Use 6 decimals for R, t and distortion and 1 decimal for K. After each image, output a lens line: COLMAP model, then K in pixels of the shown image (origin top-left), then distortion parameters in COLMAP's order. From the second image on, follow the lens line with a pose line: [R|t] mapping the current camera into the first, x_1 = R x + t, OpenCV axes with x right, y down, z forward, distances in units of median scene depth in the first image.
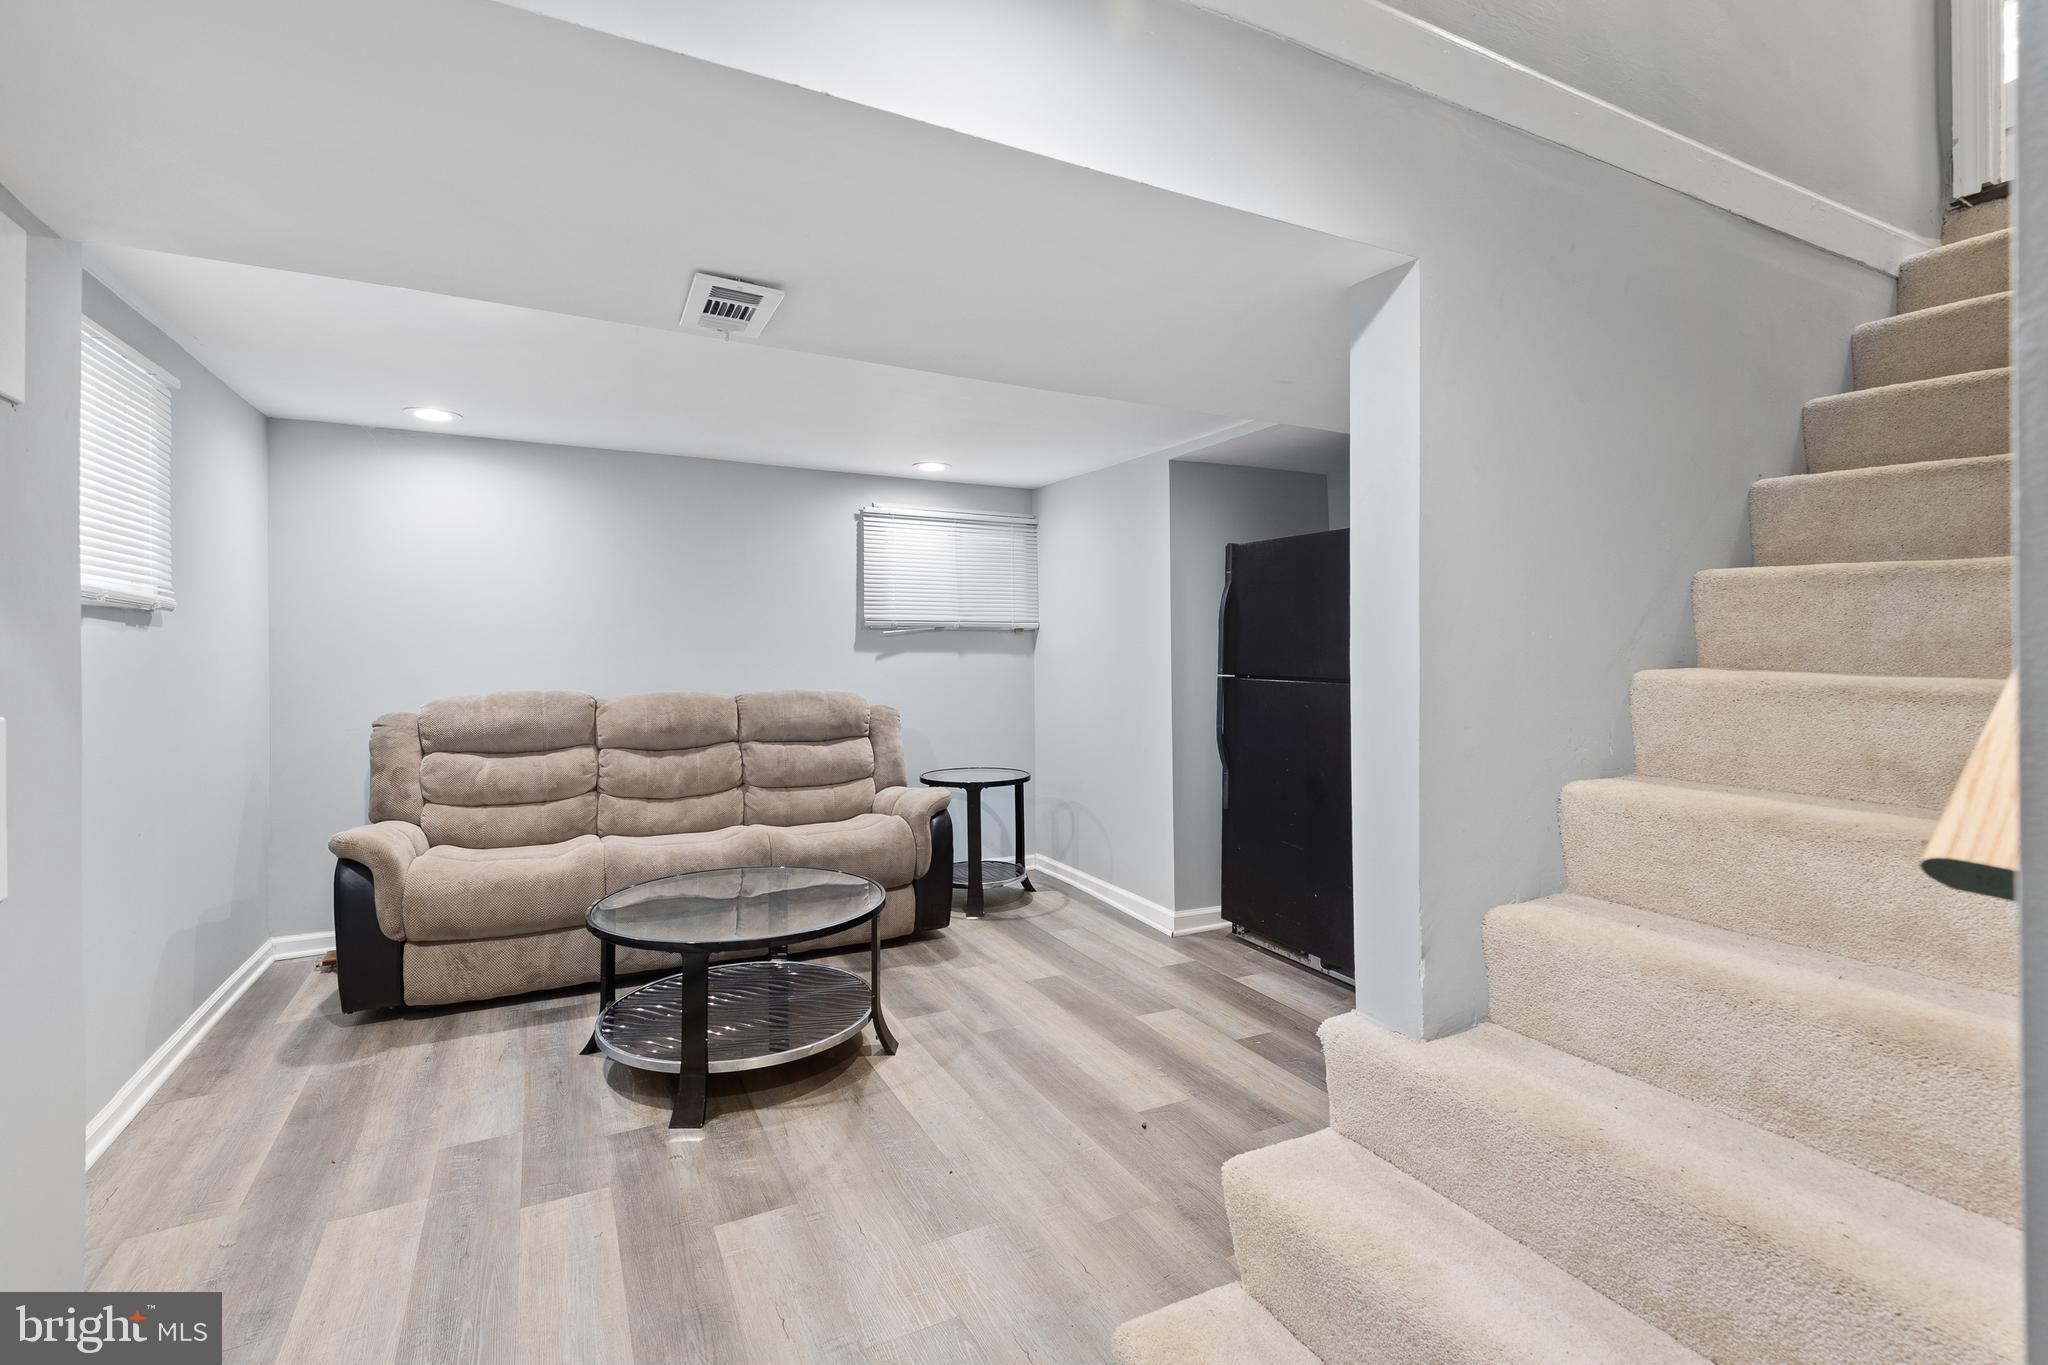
lens RADIAL K [[928.2, 0, 1022.6], [0, 928.2, 623.3], [0, 0, 1]] dist [0.018062, 0.000191]
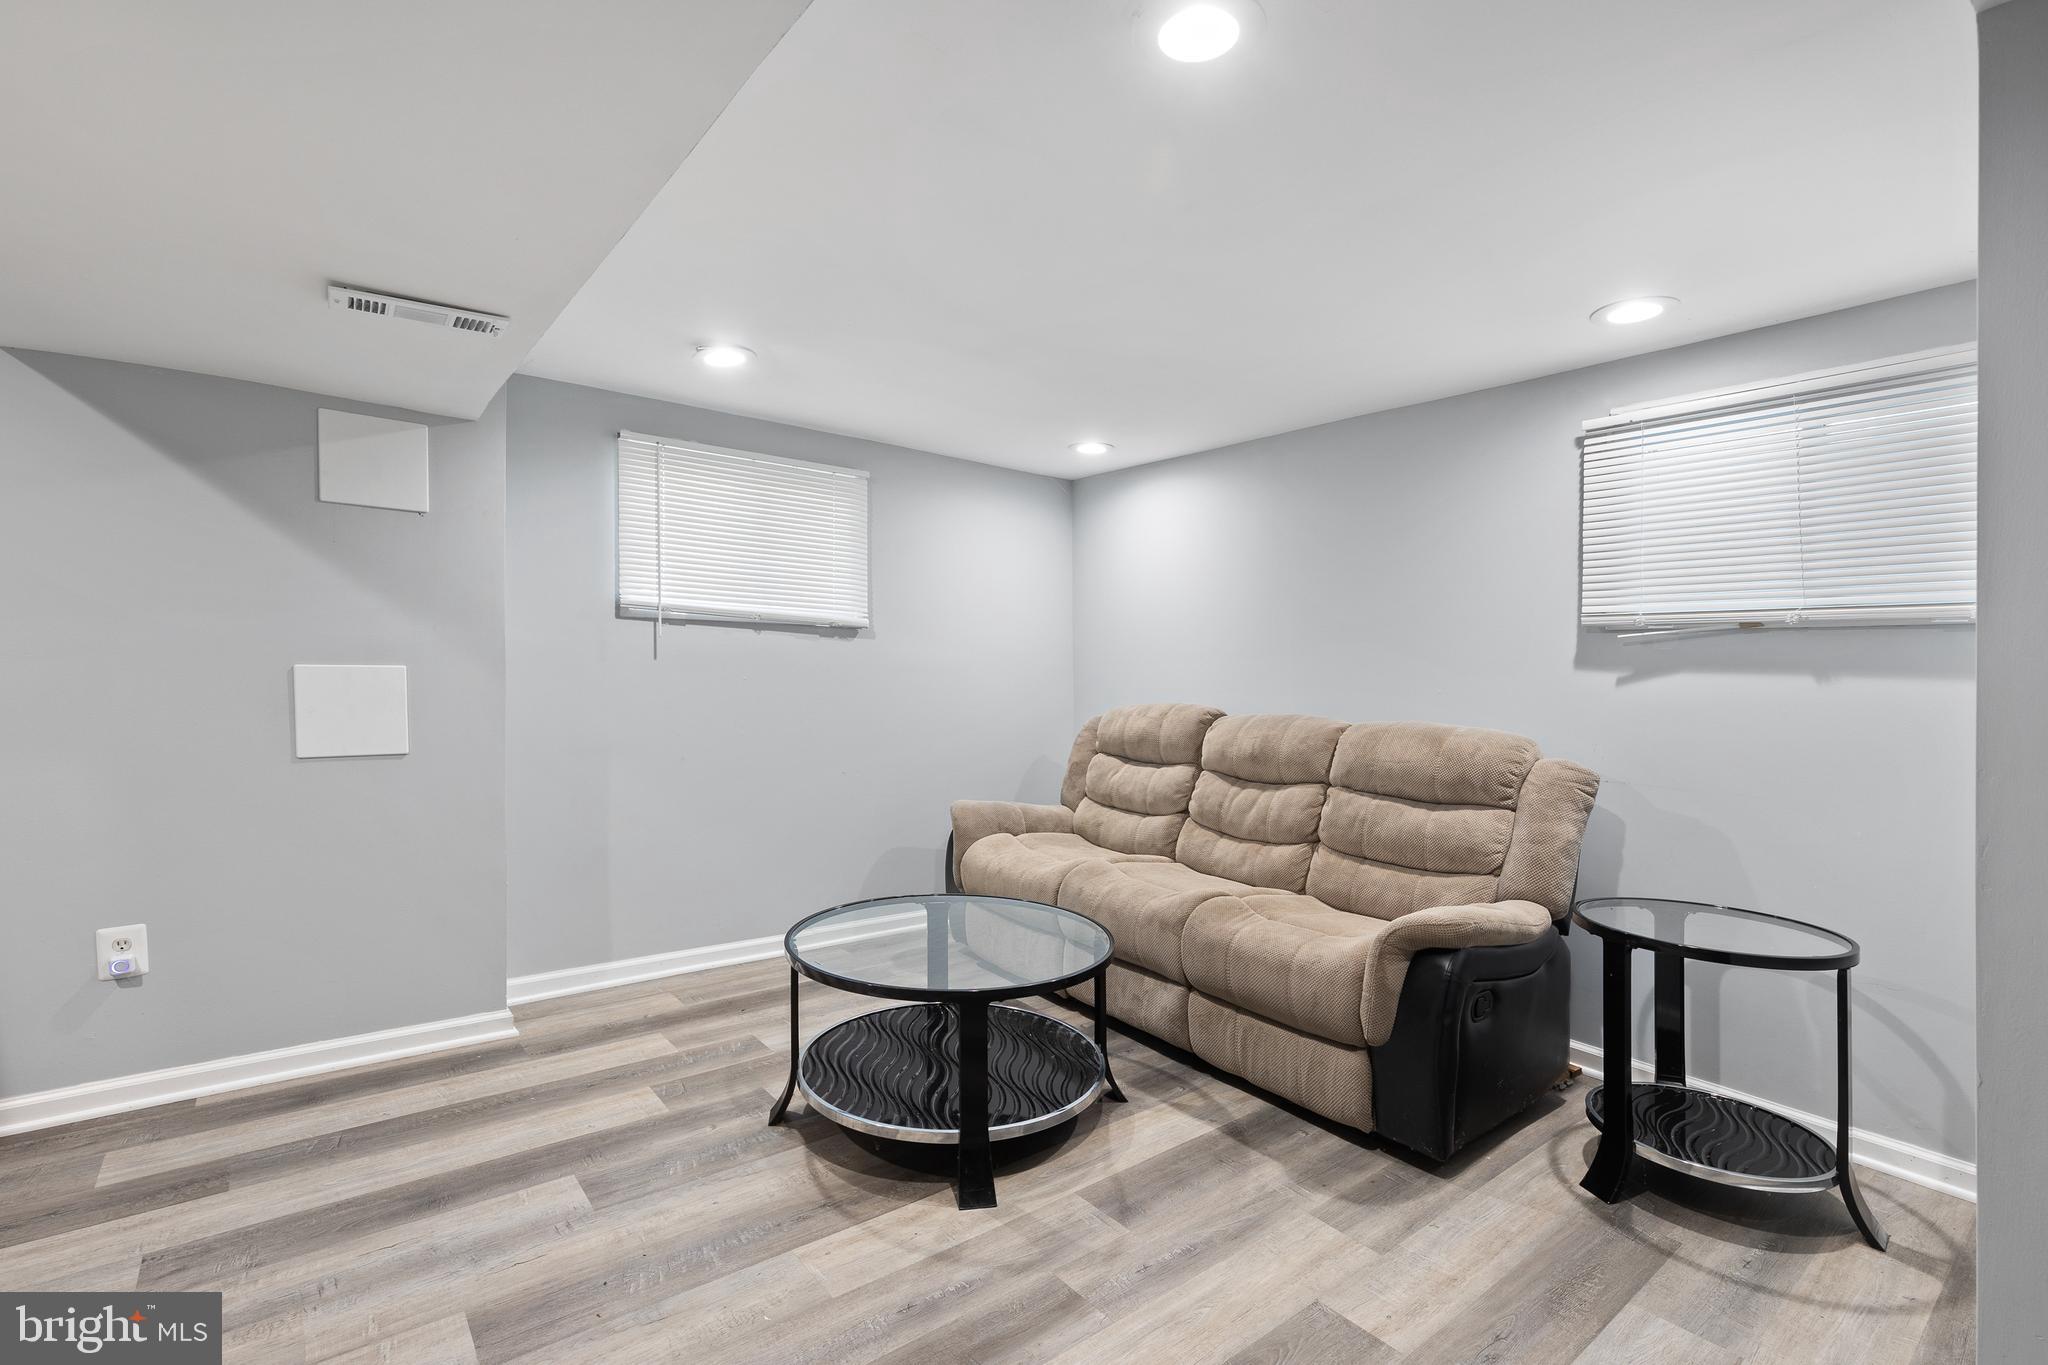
lens RADIAL K [[928.9, 0, 1033.1], [0, 928.9, 673.0], [0, 0, 1]] dist [0.012637, -0.000502]
pose [[0.201716, 0.003732, -0.979437, 0.423253], [0.002362, 0.999988, 0.004297, 0.036236], [0.979441, -0.003180, 0.201705, 0.674474]]
